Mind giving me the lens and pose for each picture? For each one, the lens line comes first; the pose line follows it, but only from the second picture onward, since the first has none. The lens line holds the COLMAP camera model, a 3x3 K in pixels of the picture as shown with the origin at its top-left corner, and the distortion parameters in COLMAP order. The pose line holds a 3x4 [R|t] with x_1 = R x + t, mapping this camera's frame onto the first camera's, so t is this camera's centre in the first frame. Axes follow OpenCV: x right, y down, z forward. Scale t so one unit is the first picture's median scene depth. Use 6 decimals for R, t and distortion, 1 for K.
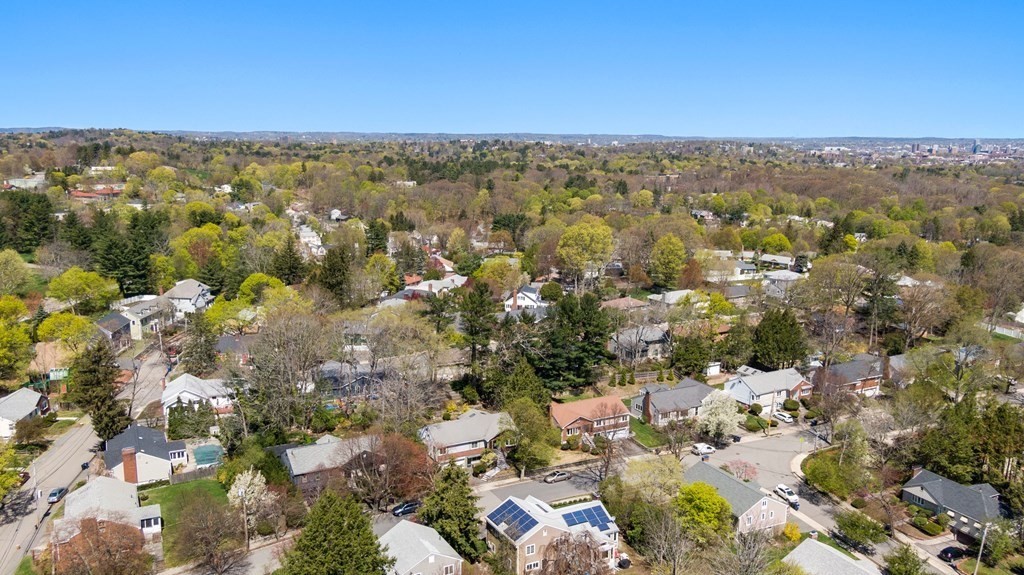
lens RADIAL K [[830.8, 0, 512.0], [0, 830.8, 287.5], [0, 0, 1]] dist [0.044706, 0.003091]
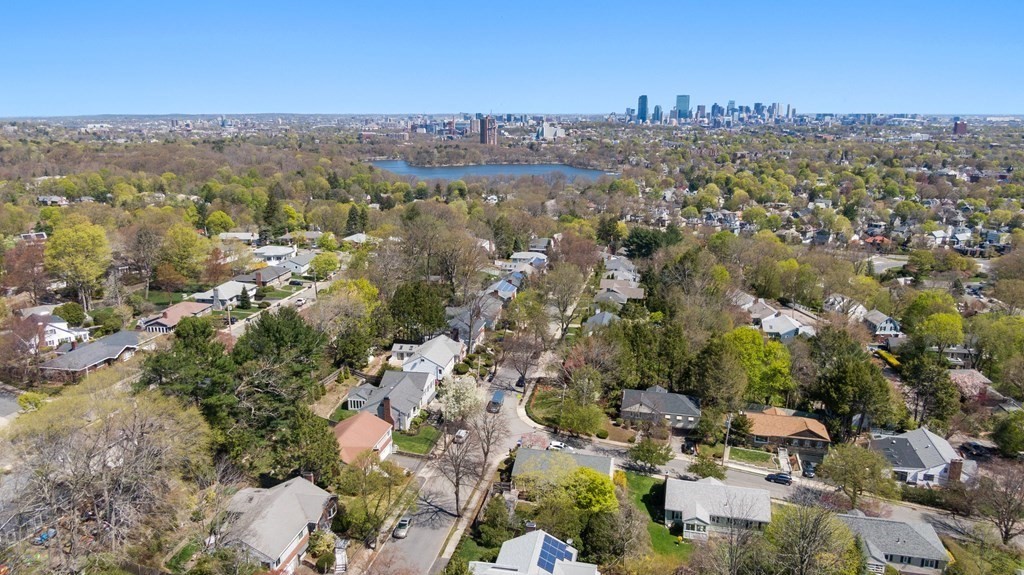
lens RADIAL K [[726.0, 0, 512.0], [0, 726.0, 287.5], [0, 0, 1]] dist [0.004095, 0.001623]
pose [[0.652286, -0.192855, 0.733028, -0.264916], [0.151349, 0.980754, 0.123353, -0.061984], [-0.742709, 0.030482, 0.668920, 0.294844]]
